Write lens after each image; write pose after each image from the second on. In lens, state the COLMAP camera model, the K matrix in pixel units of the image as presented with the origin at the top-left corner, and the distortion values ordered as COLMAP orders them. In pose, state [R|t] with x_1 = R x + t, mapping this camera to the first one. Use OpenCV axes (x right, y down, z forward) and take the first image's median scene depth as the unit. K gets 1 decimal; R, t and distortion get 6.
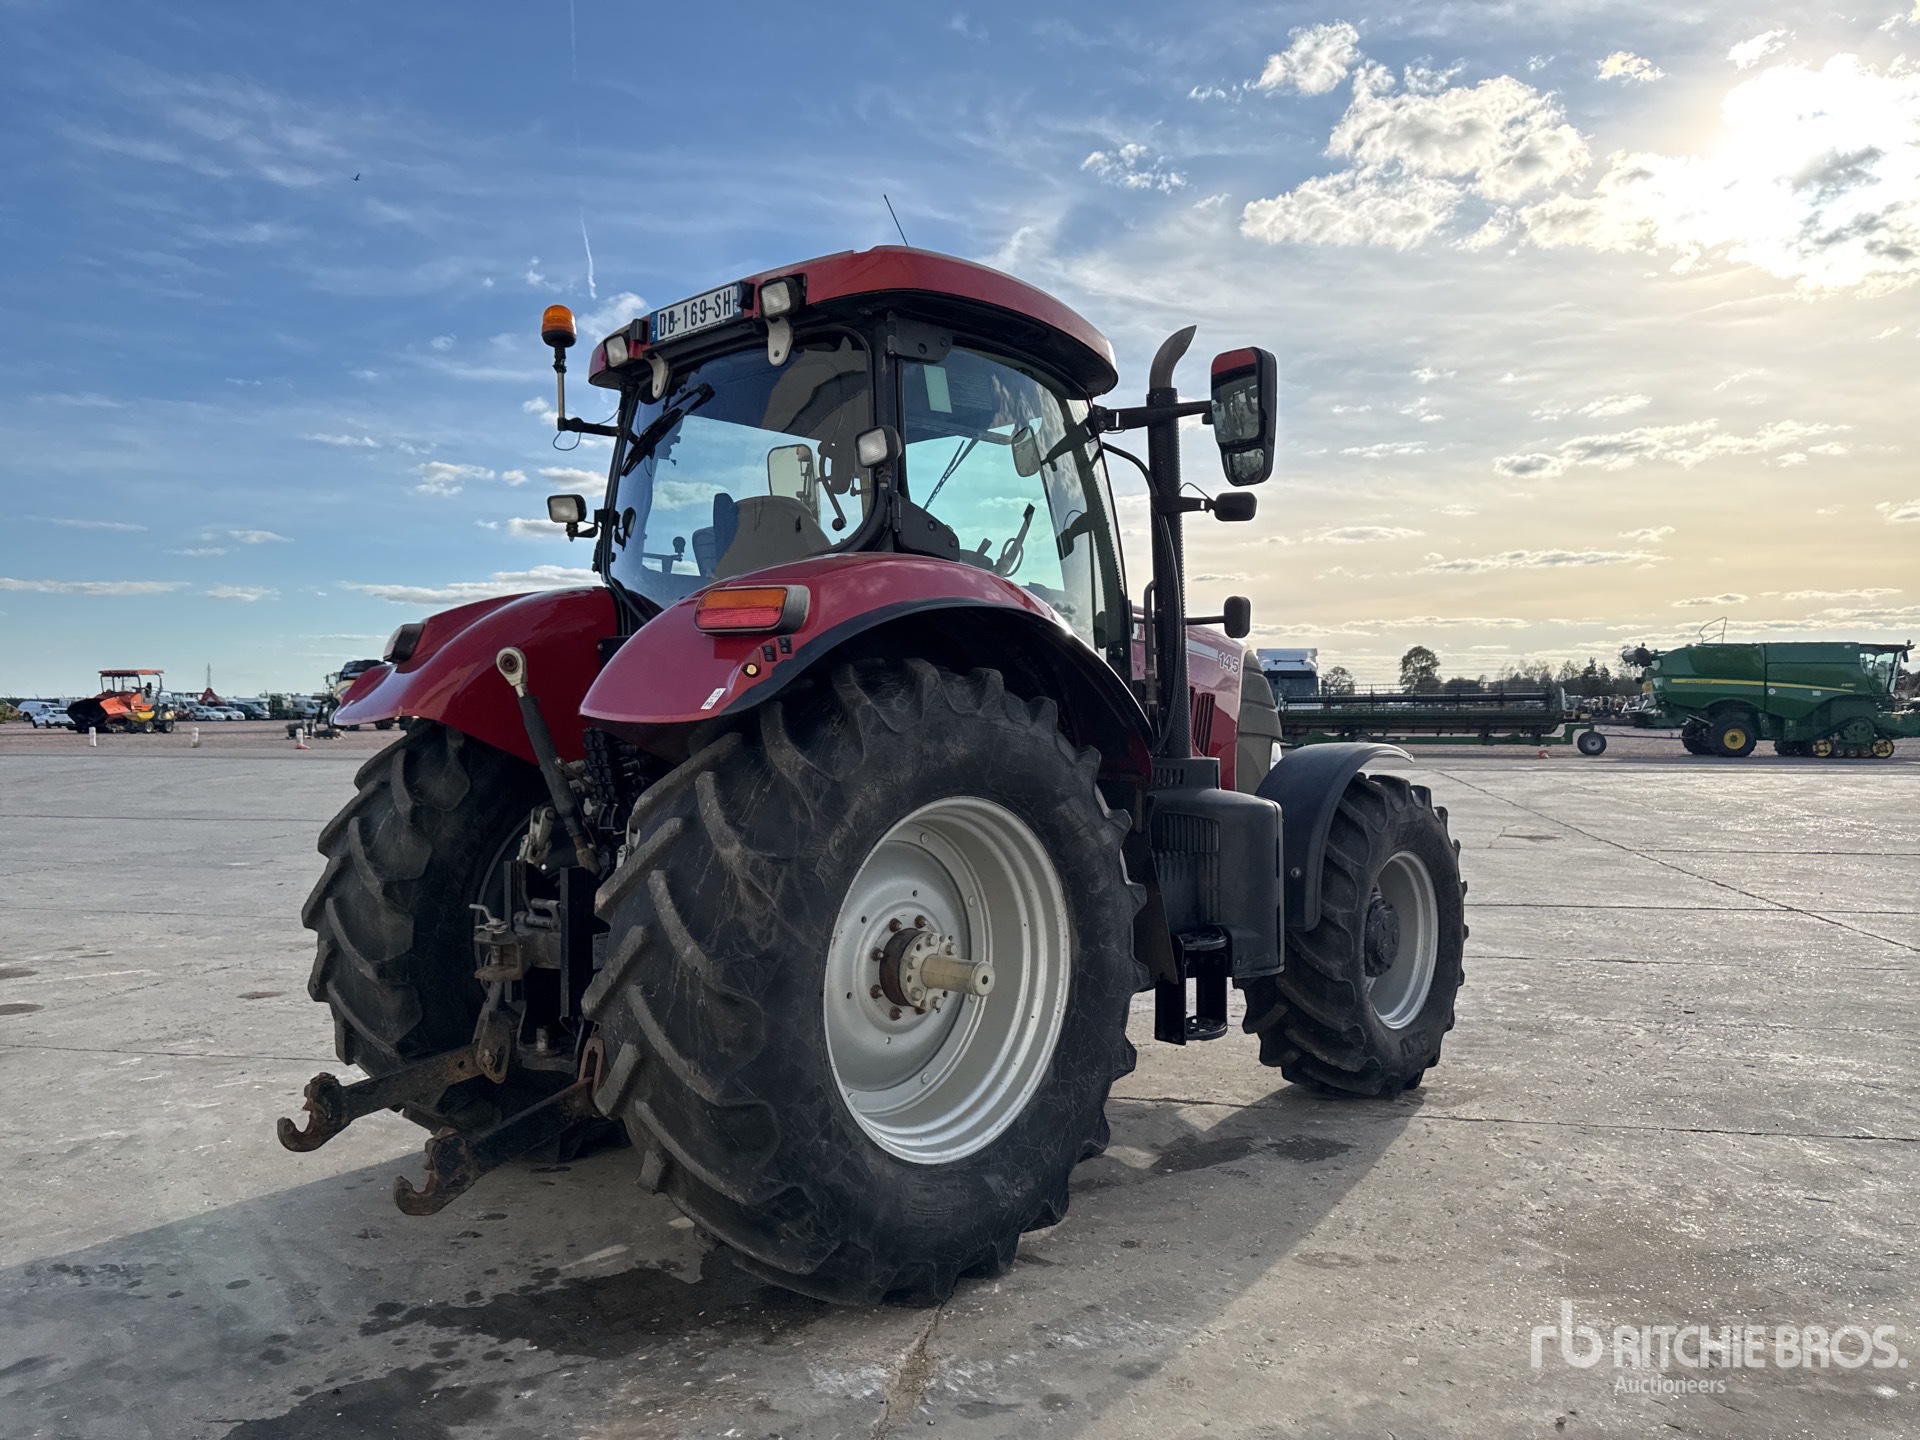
lens RADIAL K [[1313.2, 0, 952.9], [0, 1313.2, 728.7], [0, 0, 1]] dist [0.007555, -0.001226]
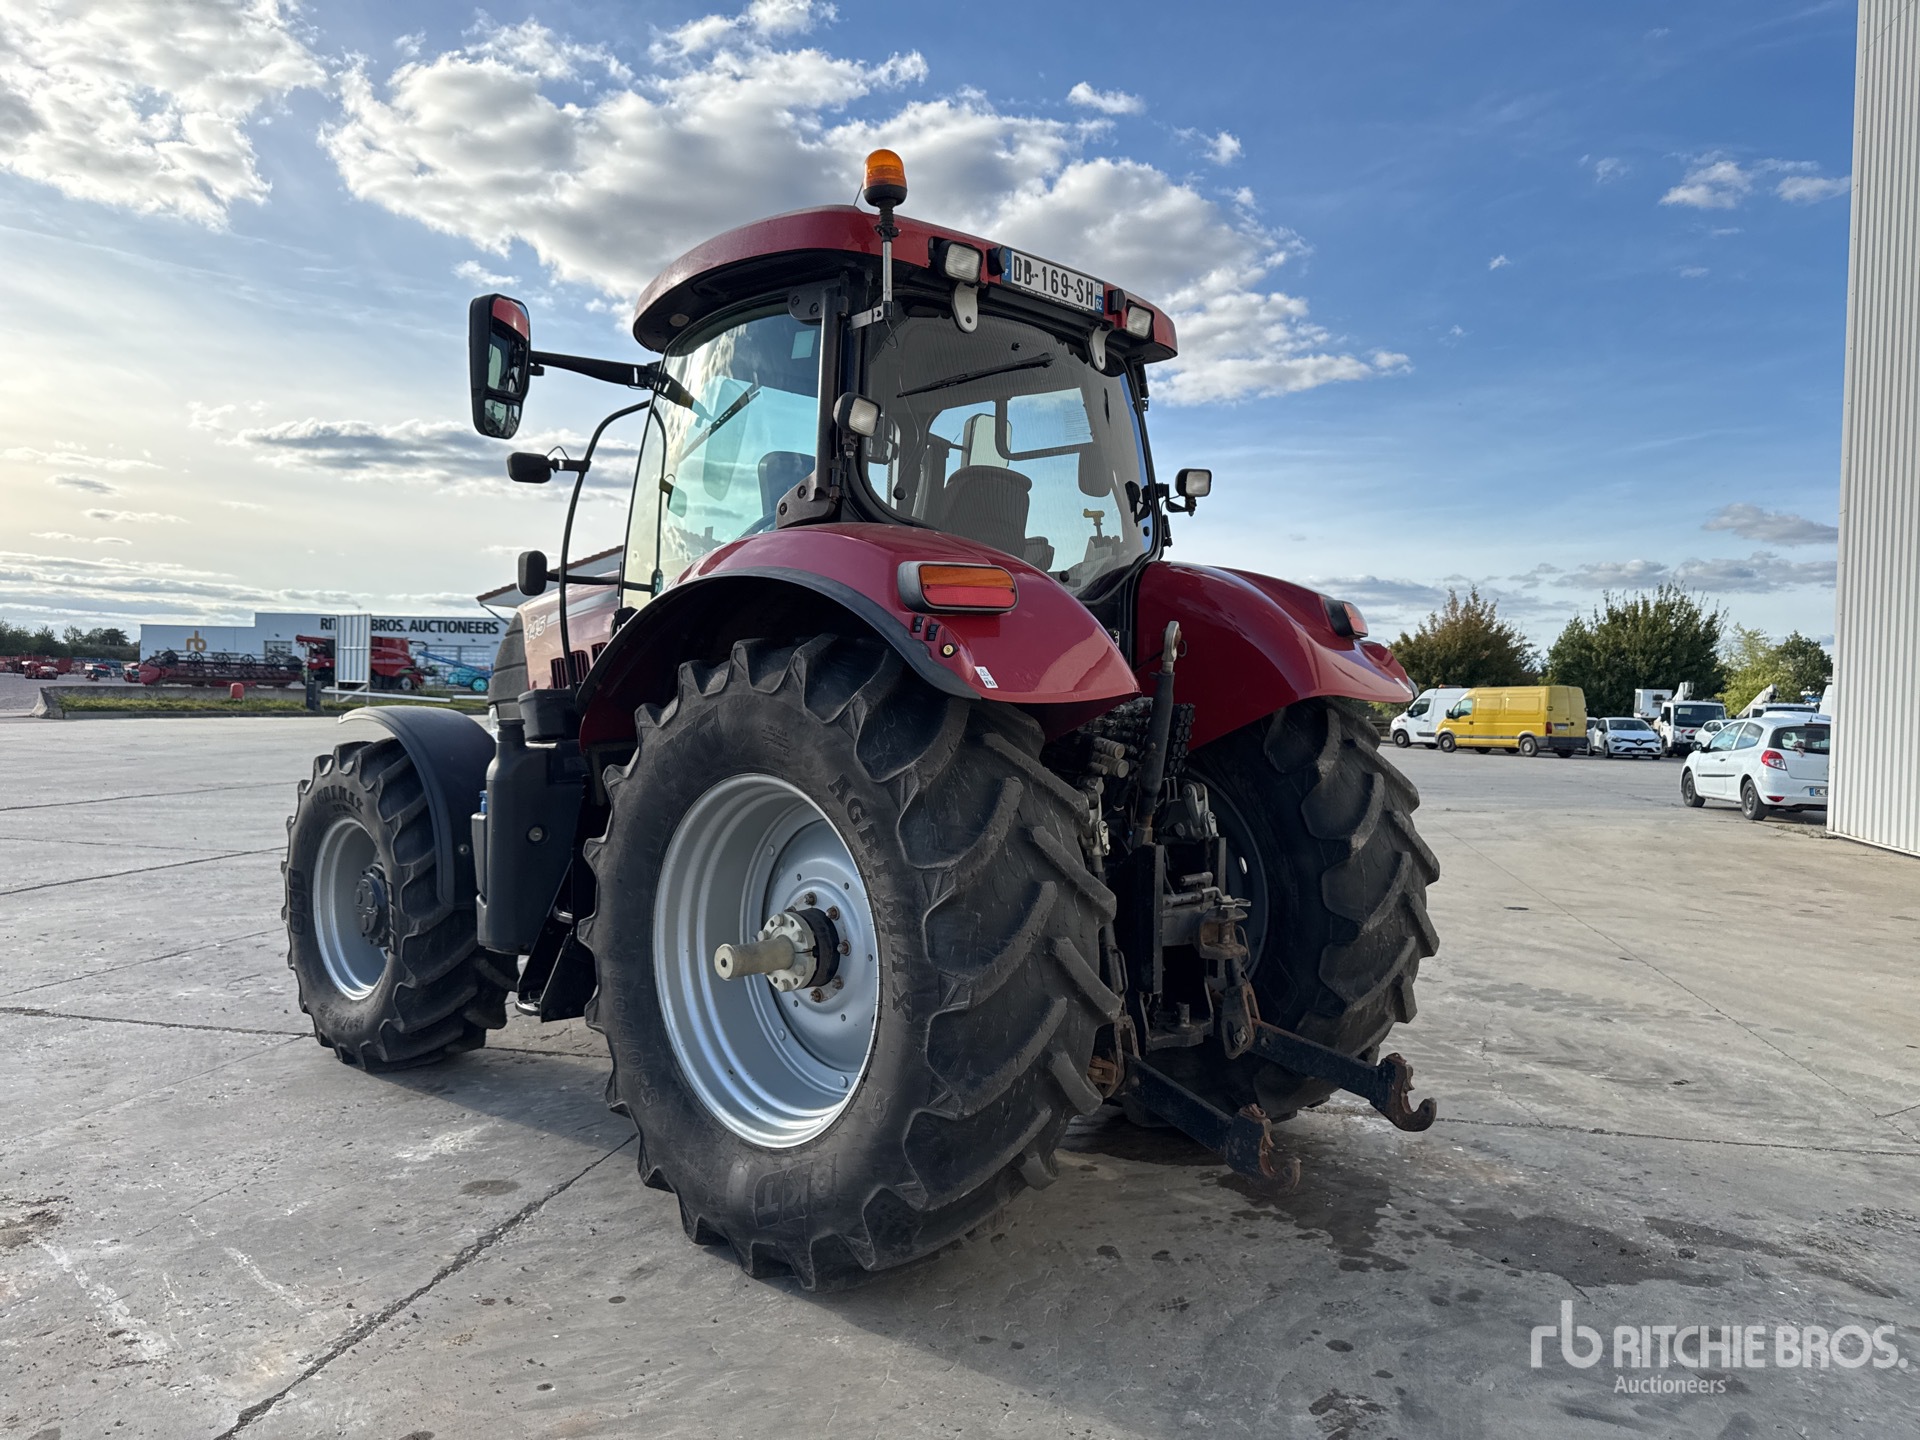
lens RADIAL K [[1368.4, 0, 895.2], [0, 1368.4, 725.6], [0, 0, 1]] dist [0.043481, -0.080419]
pose [[0.057496, -0.029868, 0.997899, -1.498524], [-0.021098, 0.999293, 0.031126, -0.018228], [-0.998123, -0.022844, 0.056826, 1.279674]]
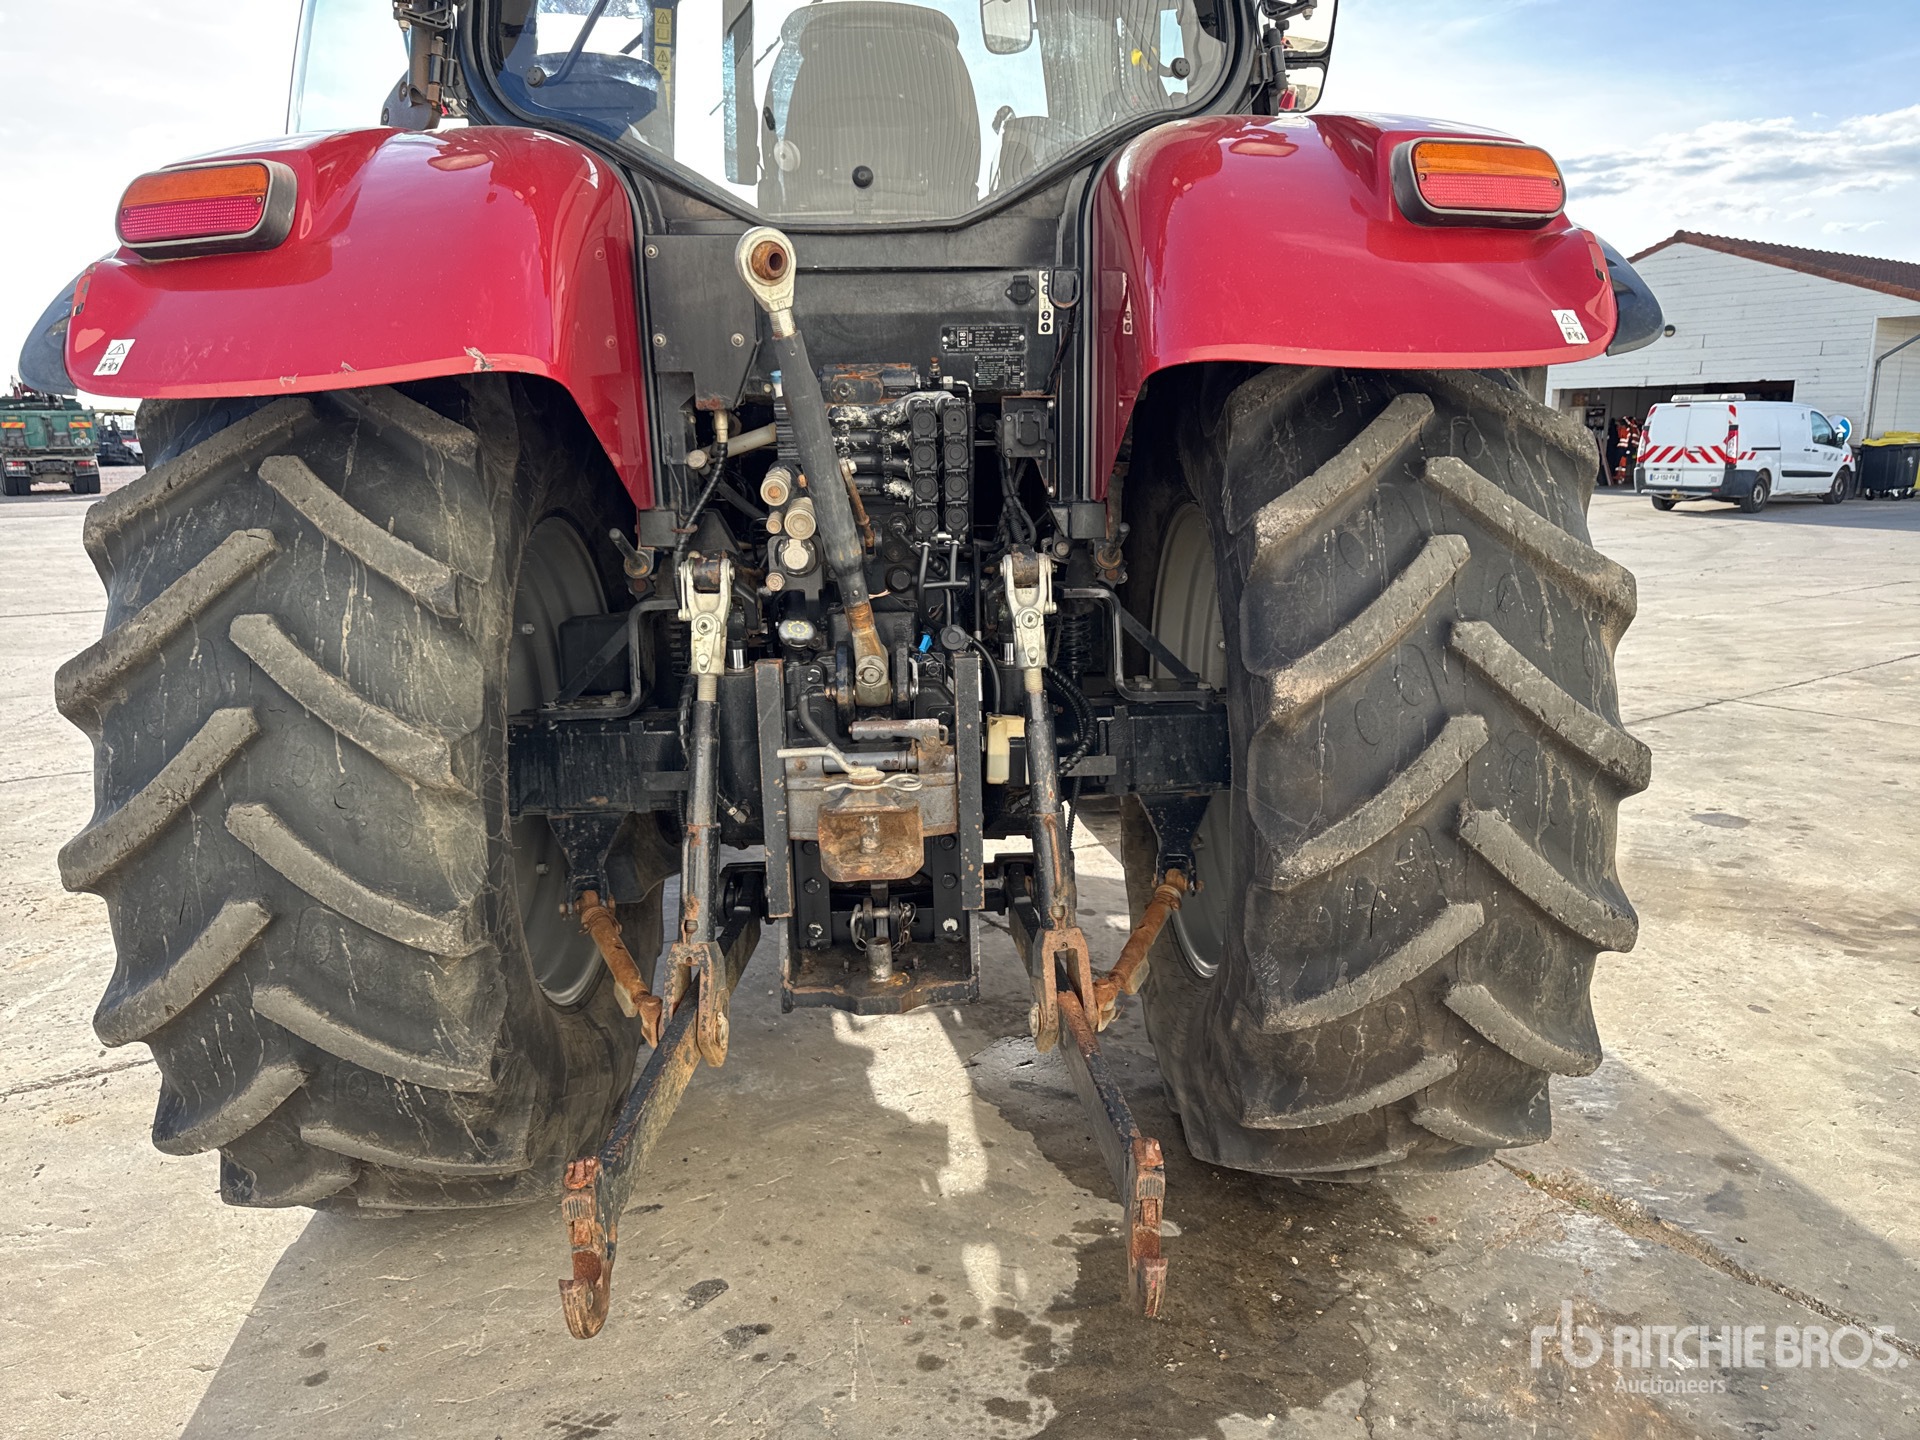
lens RADIAL K [[1246.8, 0, 1001.4], [0, 1246.8, 776.0], [0, 0, 1]] dist [0.009964, 0.001050]
pose [[0.685100, -0.149420, 0.712960, -0.714754], [-0.012424, 0.976198, 0.216526, 0.039055], [-0.728343, -0.157200, 0.666937, 0.674847]]
